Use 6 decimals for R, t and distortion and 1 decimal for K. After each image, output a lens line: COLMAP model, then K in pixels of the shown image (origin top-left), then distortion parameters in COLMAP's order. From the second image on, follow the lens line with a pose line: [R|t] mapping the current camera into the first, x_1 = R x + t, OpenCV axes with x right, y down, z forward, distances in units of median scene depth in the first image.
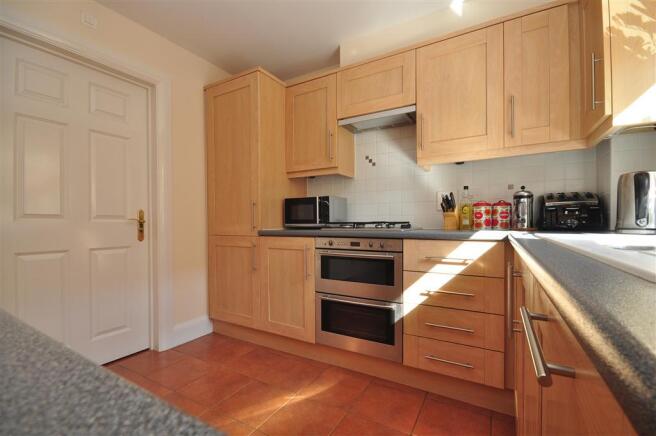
lens RADIAL K [[288.8, 0, 330.4], [0, 288.8, 223.0], [0, 0, 1]] dist [-0.001355, -0.003261]
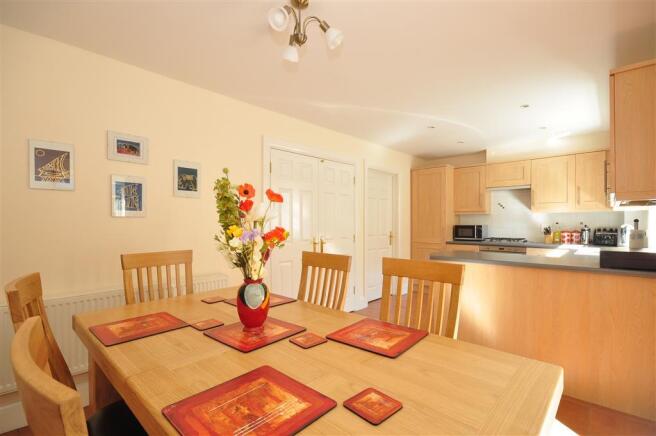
lens RADIAL K [[304.6, 0, 332.9], [0, 304.6, 221.7], [0, 0, 1]] dist [0.004017, -0.000029]
pose [[0.977875, 0.004497, -0.209143, -0.682310], [-0.006090, 0.999957, -0.006969, -0.110788], [0.209102, 0.008089, 0.977860, -1.561048]]
